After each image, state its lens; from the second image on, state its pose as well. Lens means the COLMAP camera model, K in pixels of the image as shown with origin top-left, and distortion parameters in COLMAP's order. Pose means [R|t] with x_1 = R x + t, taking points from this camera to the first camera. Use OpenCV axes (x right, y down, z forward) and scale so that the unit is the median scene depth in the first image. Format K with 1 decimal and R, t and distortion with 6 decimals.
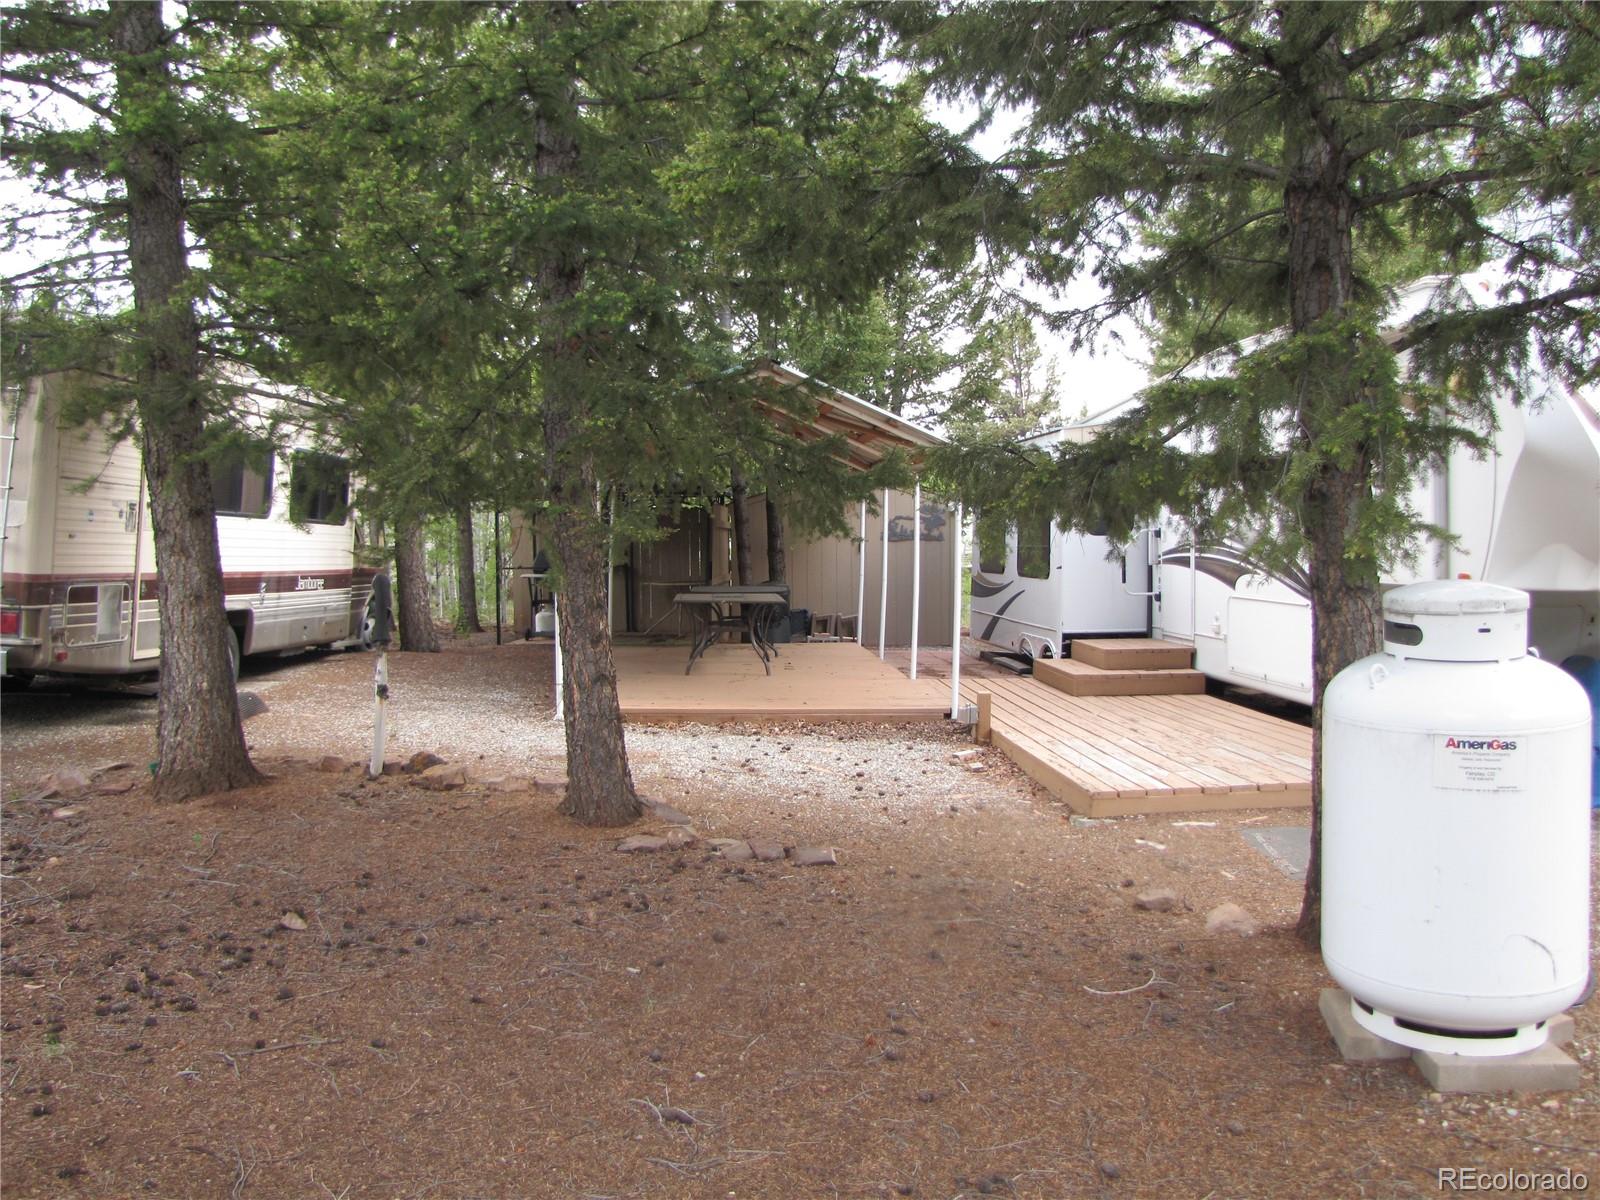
lens RADIAL K [[1347.5, 0, 803.0], [0, 1347.5, 577.9], [0, 0, 1]] dist [-0.189302, 0.173864]
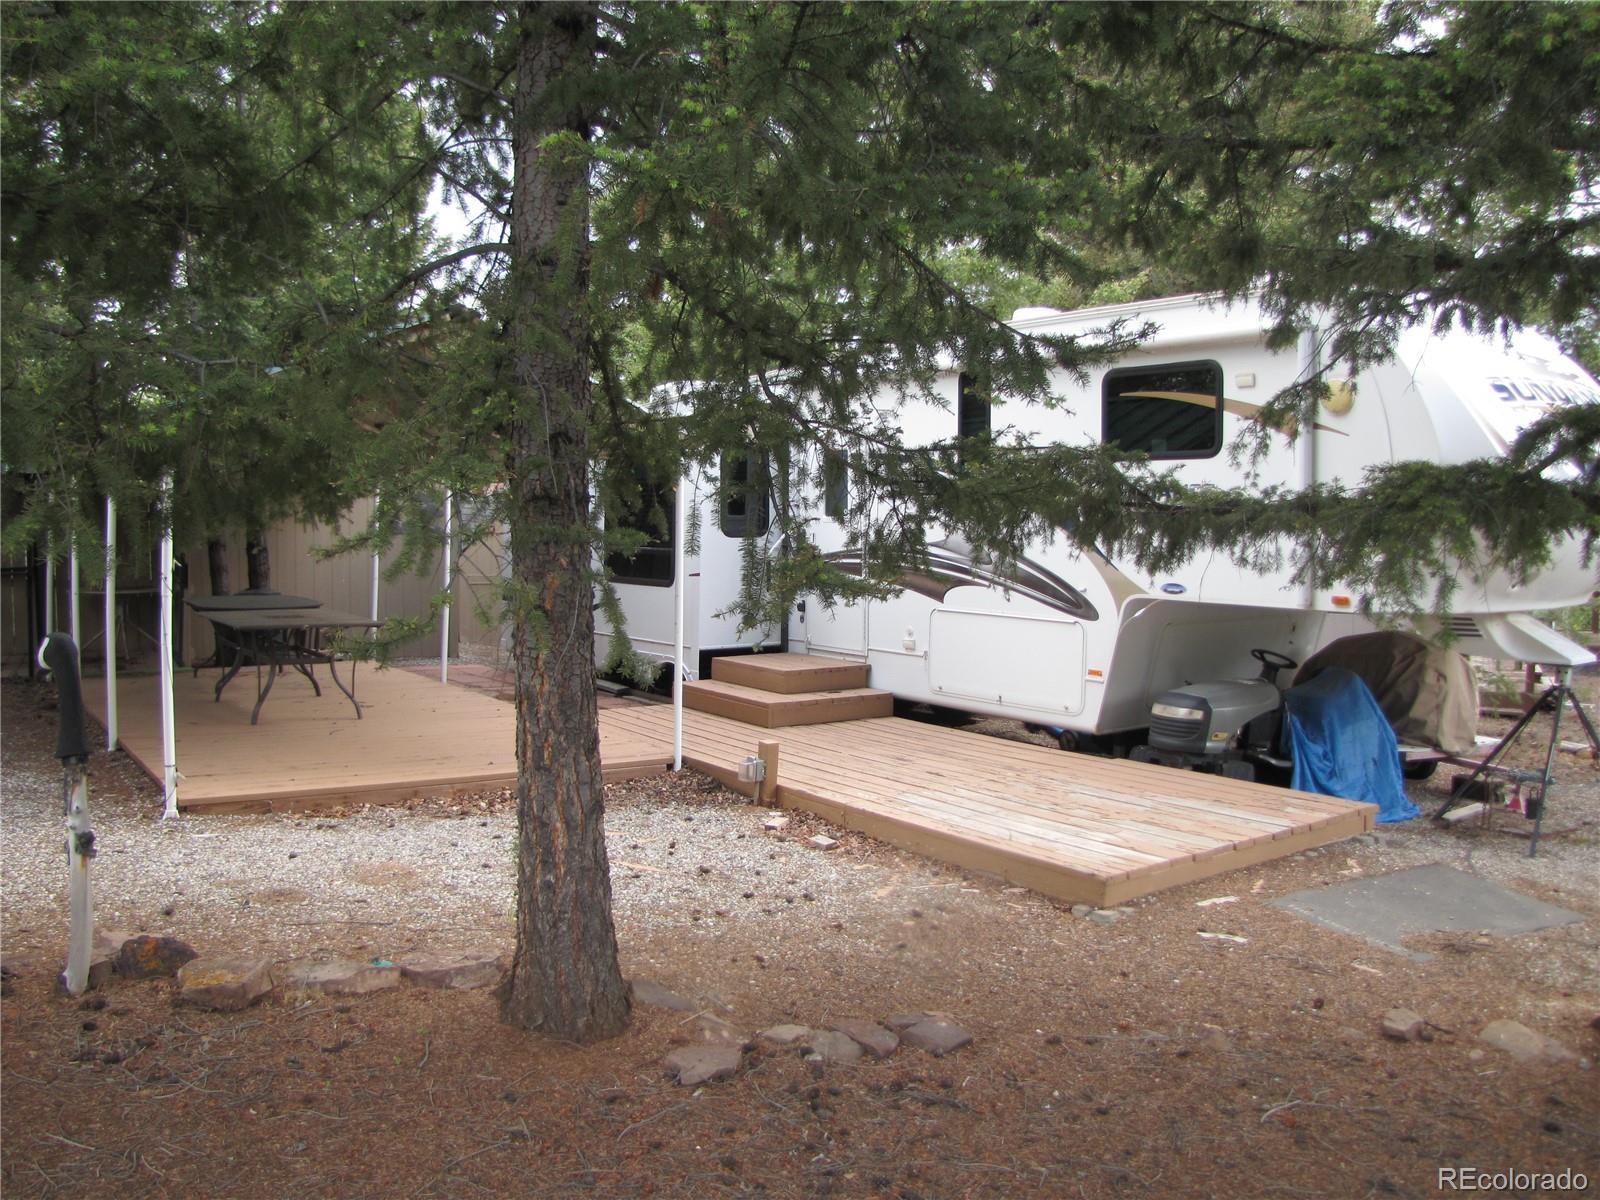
lens RADIAL K [[1347.5, 0, 803.0], [0, 1347.5, 577.9], [0, 0, 1]] dist [-0.189302, 0.173864]
pose [[0.853692, -0.012369, 0.520631, -0.241161], [0.002638, 0.999808, 0.019427, -0.026533], [-0.520771, -0.015211, 0.853561, 0.264741]]
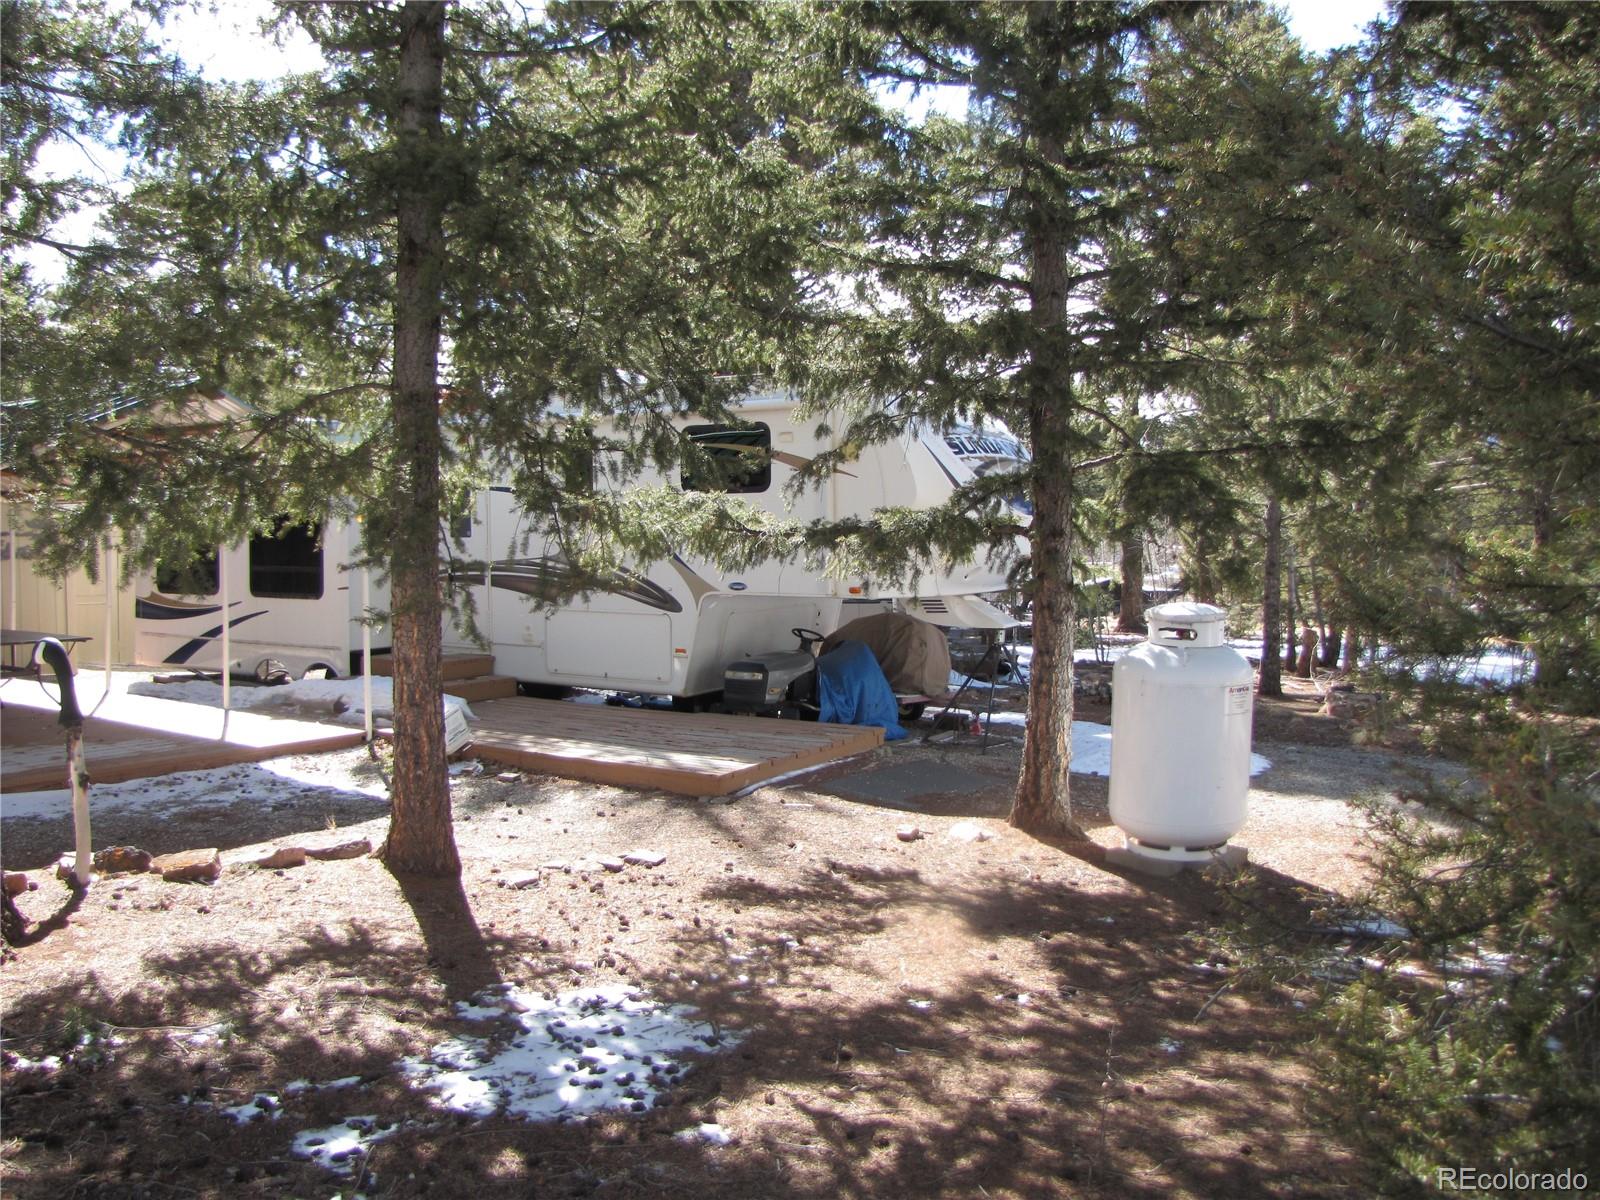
lens RADIAL K [[1347.5, 0, 803.0], [0, 1347.5, 577.9], [0, 0, 1]] dist [-0.189302, 0.173864]
pose [[0.613617, -0.028815, 0.789078, -0.475336], [0.025529, 0.999535, 0.016648, -0.028041], [-0.789191, 0.009929, 0.614067, 0.106573]]
